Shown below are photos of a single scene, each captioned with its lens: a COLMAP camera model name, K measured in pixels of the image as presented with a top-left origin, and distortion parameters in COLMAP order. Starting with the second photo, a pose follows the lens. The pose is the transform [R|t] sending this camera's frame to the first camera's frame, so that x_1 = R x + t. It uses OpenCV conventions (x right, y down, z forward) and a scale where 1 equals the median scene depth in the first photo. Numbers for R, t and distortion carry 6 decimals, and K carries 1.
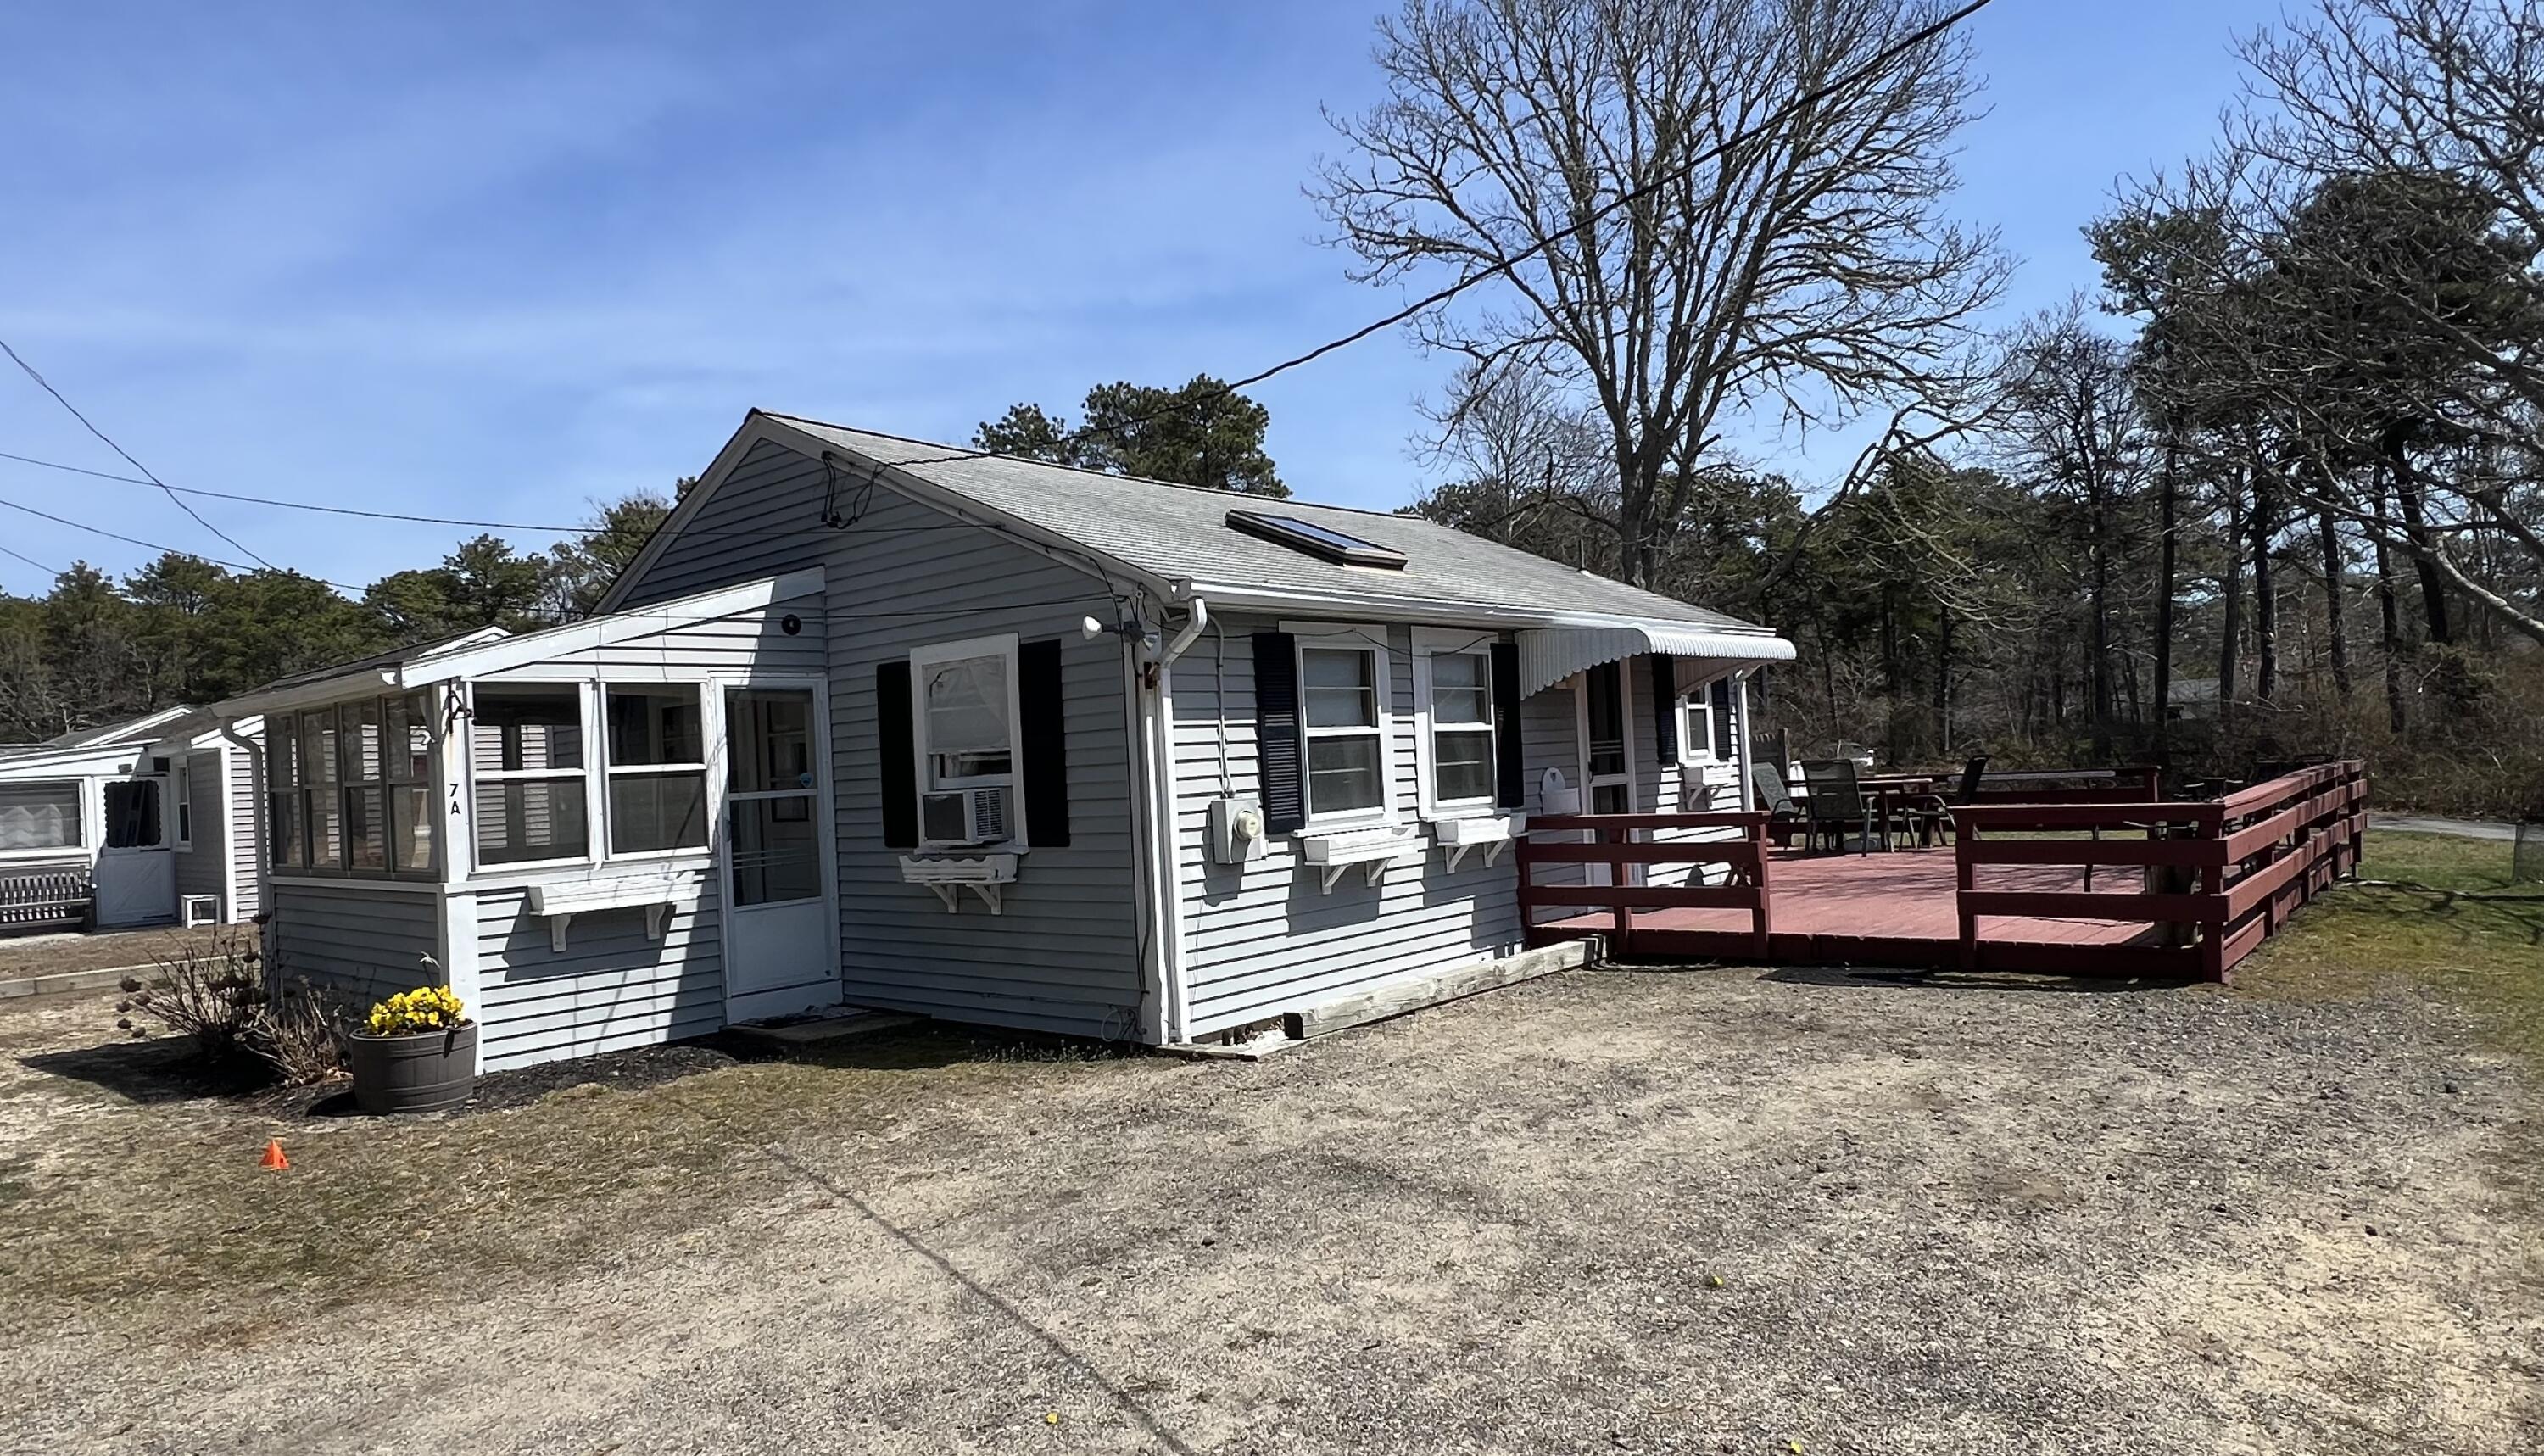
lens RADIAL K [[1479.5, 0, 1275.1], [0, 1479.5, 733.8], [0, 0, 1]] dist [-0.005085, -0.000349]
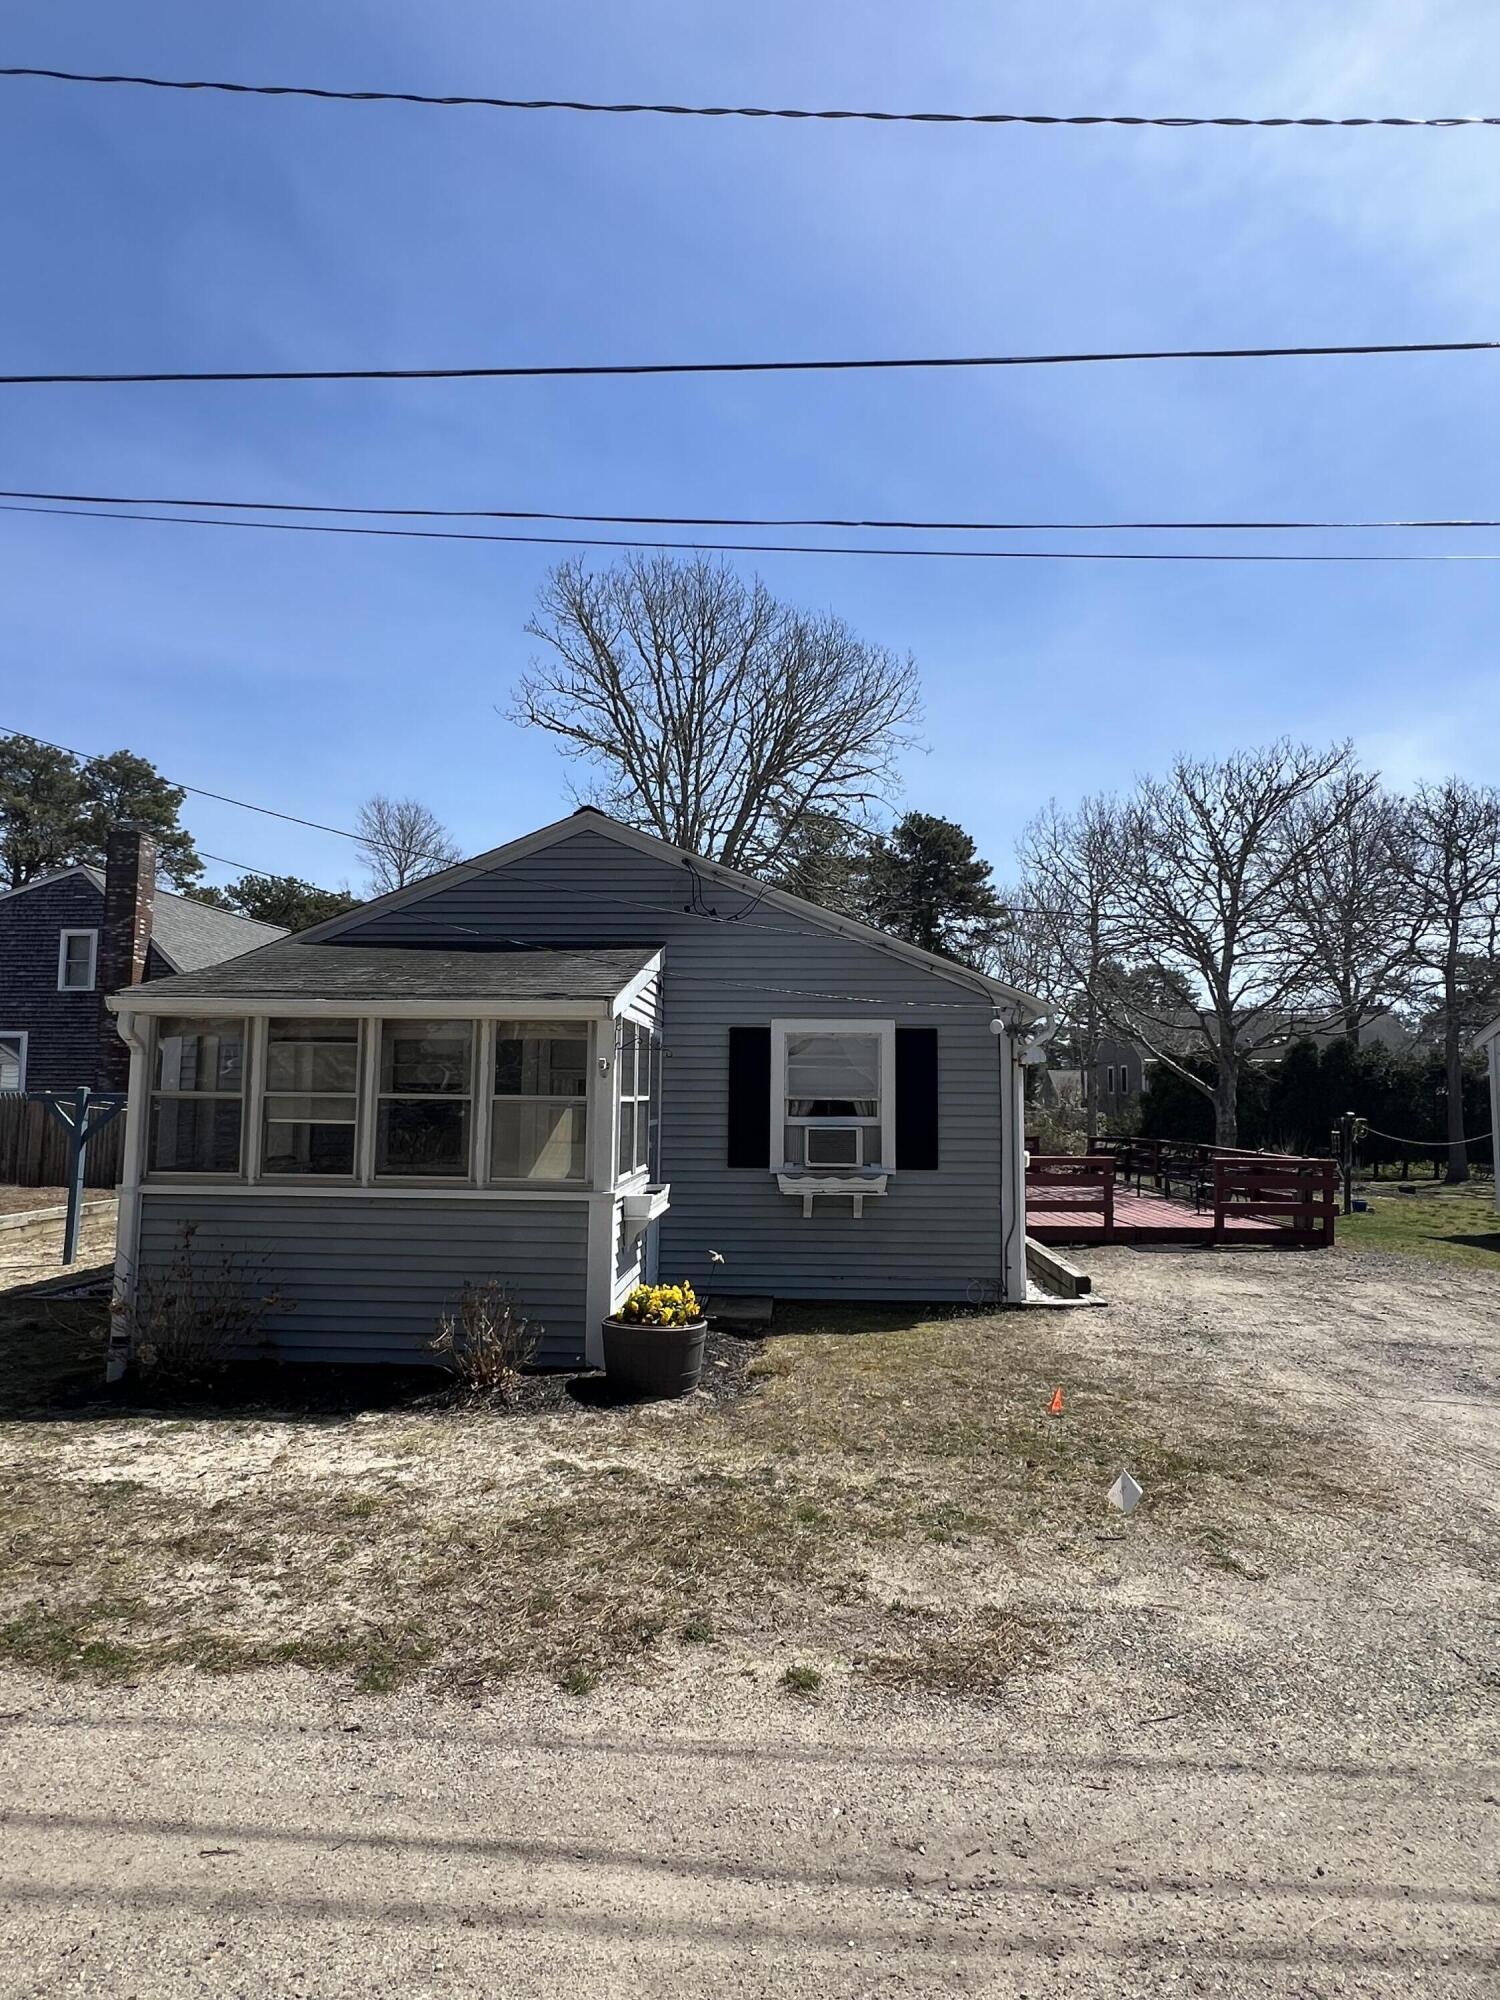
lens RADIAL K [[1112.5, 0, 751.2], [0, 1112.5, 996.9], [0, 0, 1]] dist [0.005321, 0.000060]
pose [[0.783364, 0.114297, 0.610964, -0.929060], [-0.062195, 0.992428, -0.105915, 0.032369], [-0.618444, 0.044971, 0.784541, 0.227741]]
